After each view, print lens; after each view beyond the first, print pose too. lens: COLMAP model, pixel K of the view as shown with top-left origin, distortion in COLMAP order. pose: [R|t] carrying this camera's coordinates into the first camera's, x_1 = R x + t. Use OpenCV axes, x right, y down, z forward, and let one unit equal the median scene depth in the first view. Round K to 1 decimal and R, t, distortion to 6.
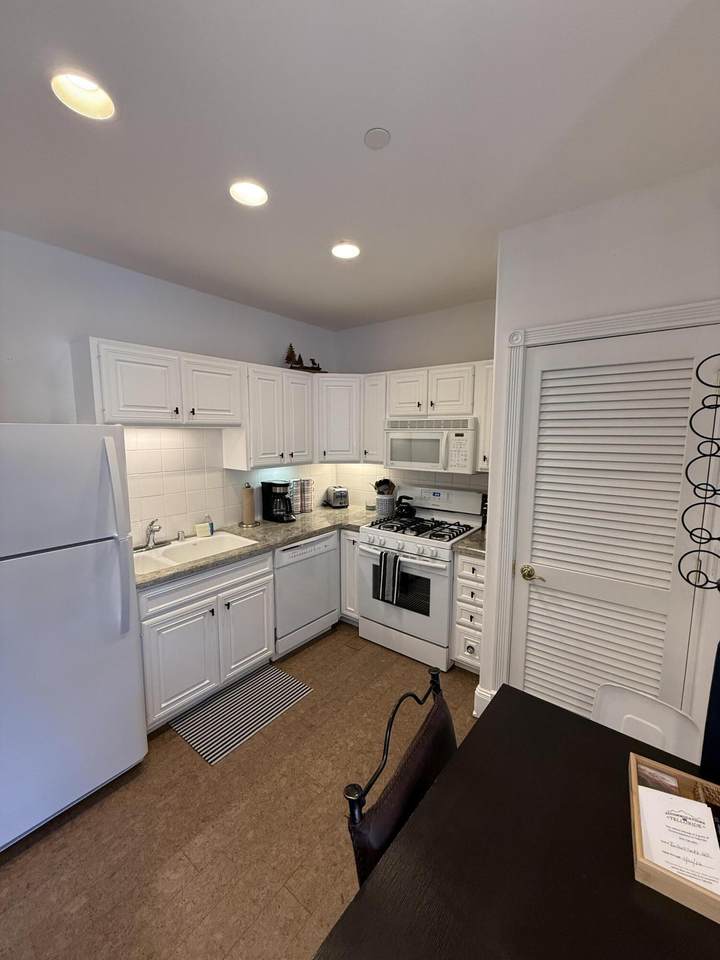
lens RADIAL K [[384.9, 0, 357.0], [0, 384.9, 480.5], [0, 0, 1]] dist [0.002207, 0.000011]
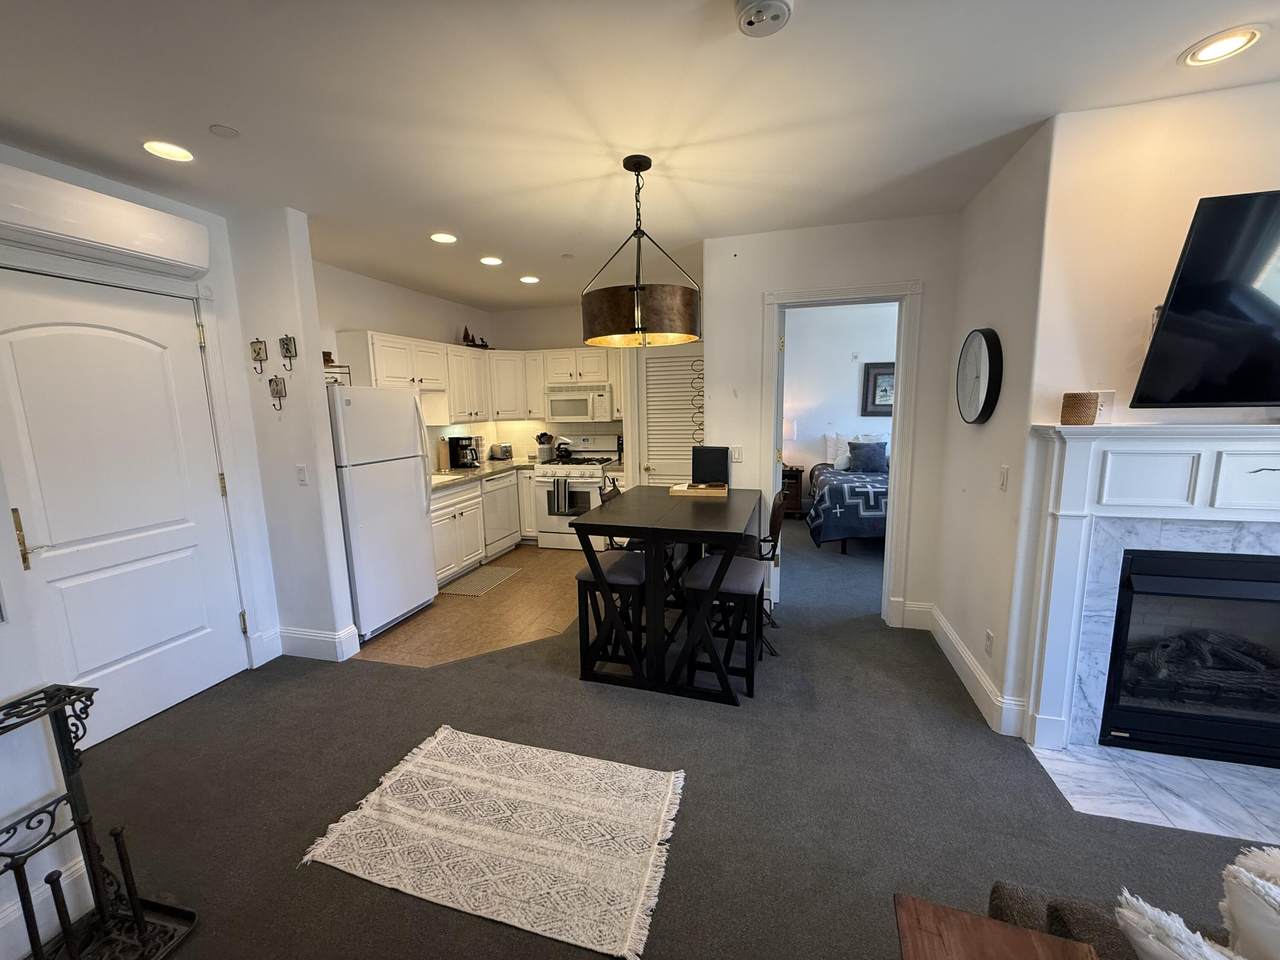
lens RADIAL K [[513.3, 0, 639.6], [0, 513.3, 482.0], [0, 0, 1]] dist [0.002207, 0.000011]
pose [[0.922709, -0.078869, 0.377342, -0.330889], [0.070237, 0.996858, 0.036607, 0.136154], [-0.379044, -0.007274, 0.925350, -0.800334]]
